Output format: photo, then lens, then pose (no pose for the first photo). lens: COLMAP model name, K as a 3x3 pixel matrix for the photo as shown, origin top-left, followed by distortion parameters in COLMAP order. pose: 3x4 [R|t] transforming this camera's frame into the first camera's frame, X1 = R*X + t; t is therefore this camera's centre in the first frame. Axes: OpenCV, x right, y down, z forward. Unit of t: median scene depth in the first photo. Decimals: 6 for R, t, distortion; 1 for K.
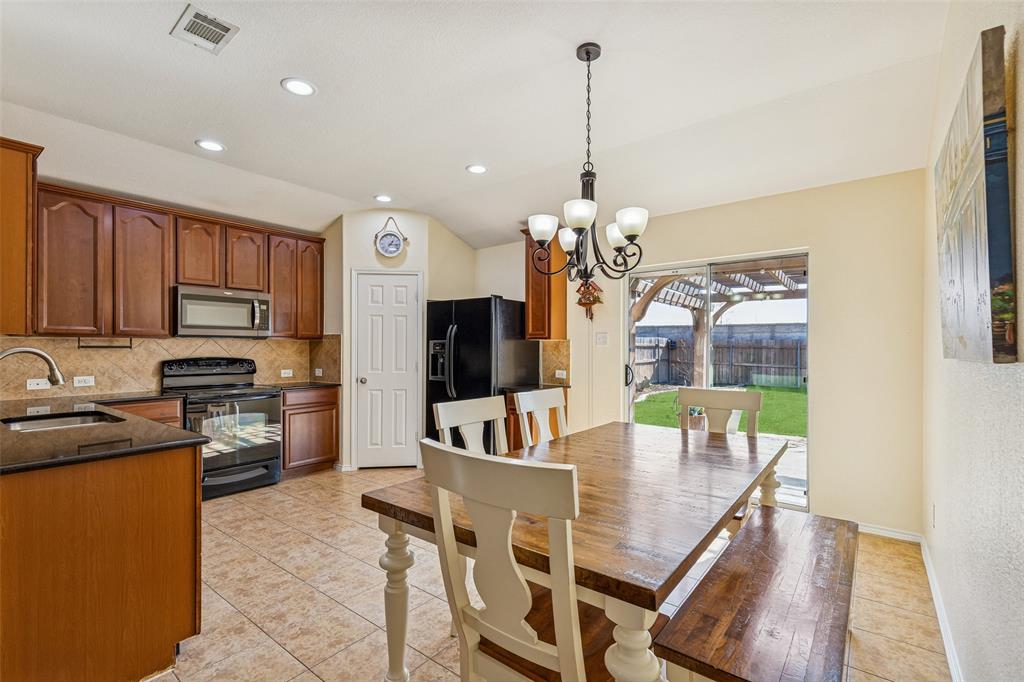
lens RADIAL K [[461.3, 0, 510.7], [0, 461.3, 346.4], [0, 0, 1]] dist [0.013976, -0.002254]
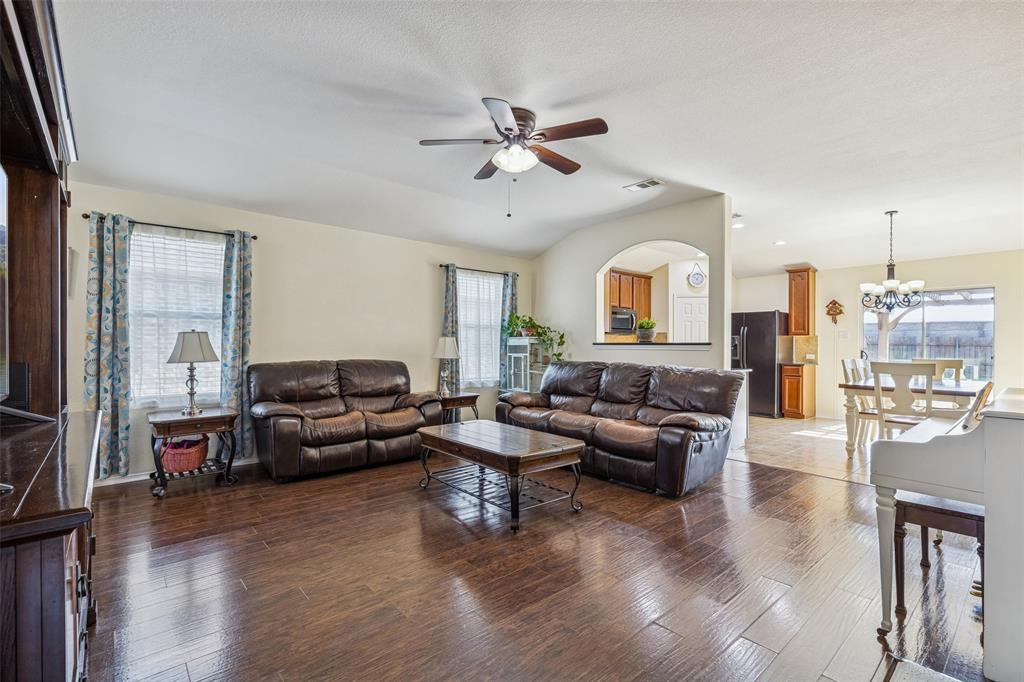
lens RADIAL K [[461.3, 0, 511.0], [0, 461.3, 345.4], [0, 0, 1]] dist [0.013976, -0.002254]
pose [[0.982820, 0.010457, -0.184272, -0.669770], [-0.009254, 0.999930, 0.007388, 0.019302], [0.184336, -0.005556, 0.982848, -0.873438]]
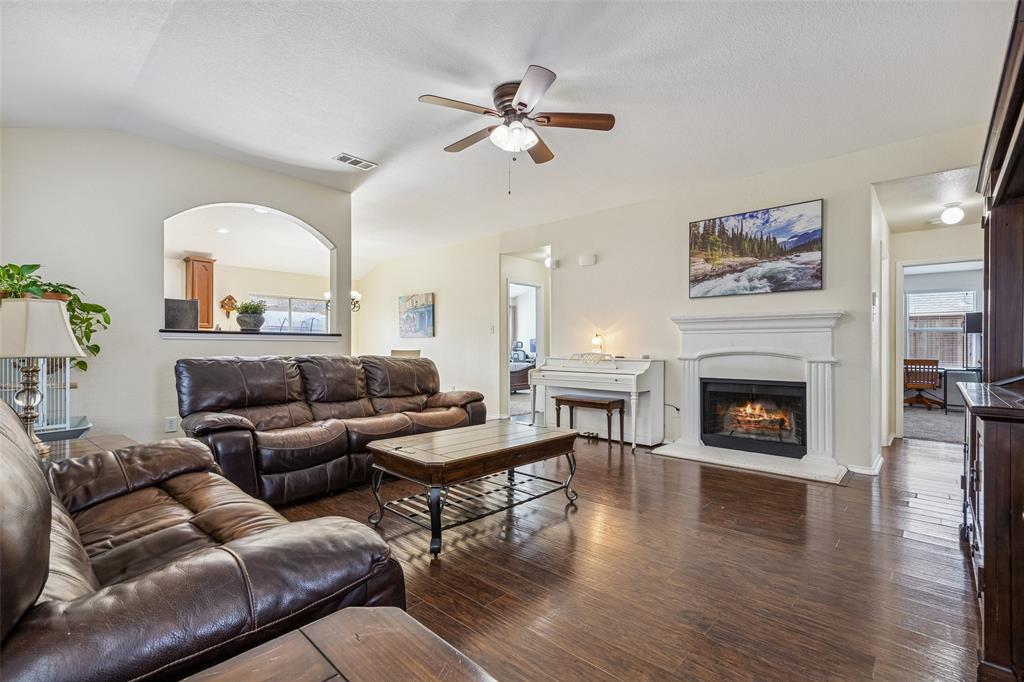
lens RADIAL K [[461.3, 0, 513.9], [0, 461.3, 344.3], [0, 0, 1]] dist [0.013976, -0.002254]
pose [[0.076517, 0.003259, 0.997063, -1.505187], [-0.001250, 0.999994, -0.003172, 0.047136], [-0.997068, -0.001004, 0.076520, -0.198686]]
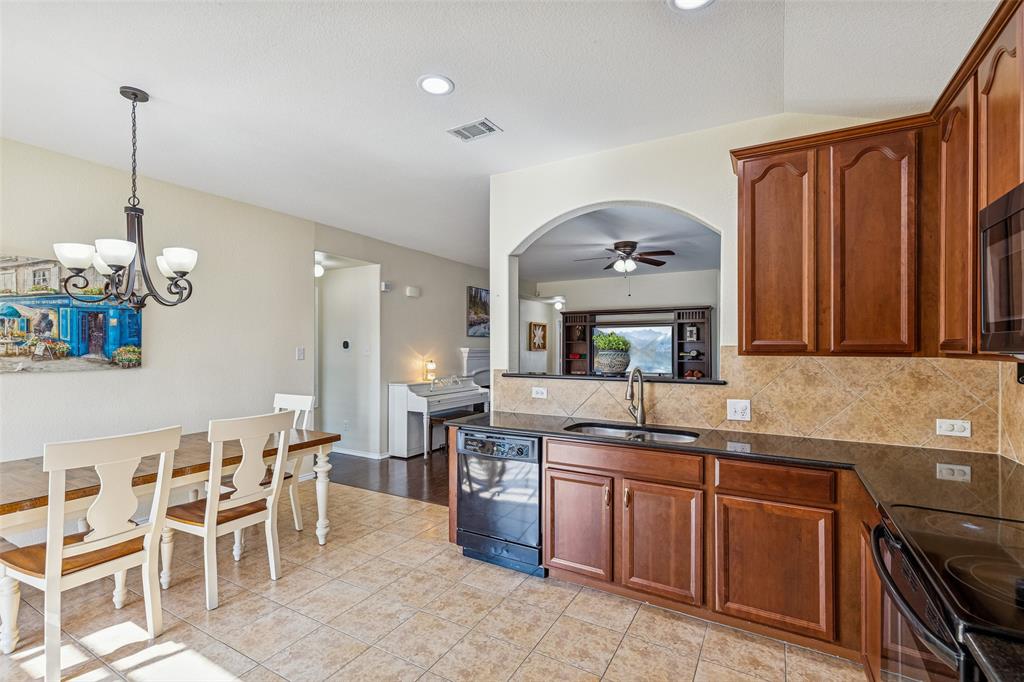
lens RADIAL K [[461.3, 0, 514.0], [0, 461.3, 344.5], [0, 0, 1]] dist [0.013976, -0.002254]
pose [[-0.988577, -0.002539, -0.150698, -0.281229], [-0.001592, 0.999978, -0.006403, -0.025372], [0.150711, -0.006090, -0.988559, 1.146076]]
